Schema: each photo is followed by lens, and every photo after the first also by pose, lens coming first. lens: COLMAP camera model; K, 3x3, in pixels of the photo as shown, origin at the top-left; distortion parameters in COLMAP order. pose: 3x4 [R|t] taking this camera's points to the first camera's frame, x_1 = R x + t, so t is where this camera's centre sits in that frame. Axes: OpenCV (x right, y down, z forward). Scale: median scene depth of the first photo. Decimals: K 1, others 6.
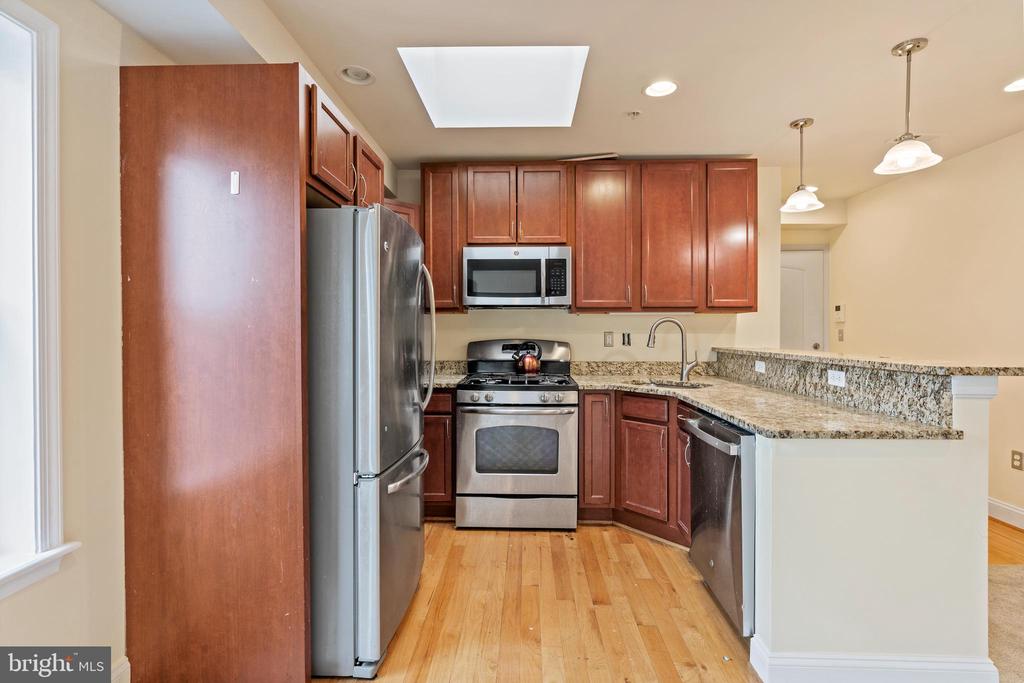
lens RADIAL K [[463.4, 0, 513.6], [0, 463.4, 333.4], [0, 0, 1]] dist [-0.006132, 0.000180]
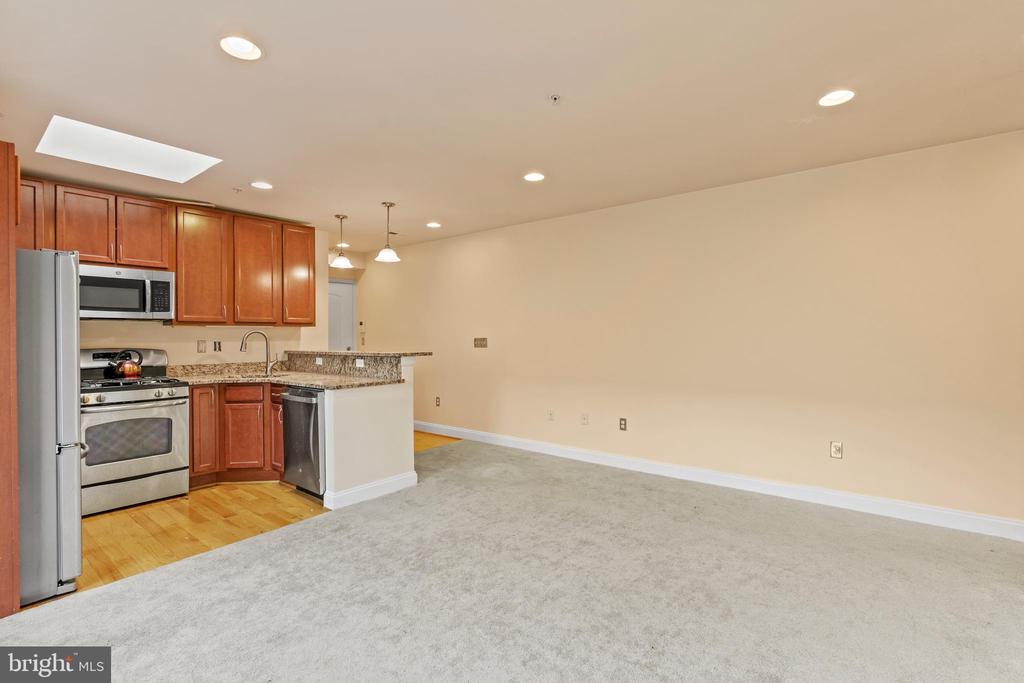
lens RADIAL K [[473.7, 0, 511.0], [0, 473.7, 333.8], [0, 0, 1]] dist [-0.003479, -0.000240]
pose [[0.609699, -0.000589, 0.792633, -0.361696], [0.012550, 0.999882, -0.008910, 0.000267], [-0.792534, 0.015380, 0.609634, -0.528972]]
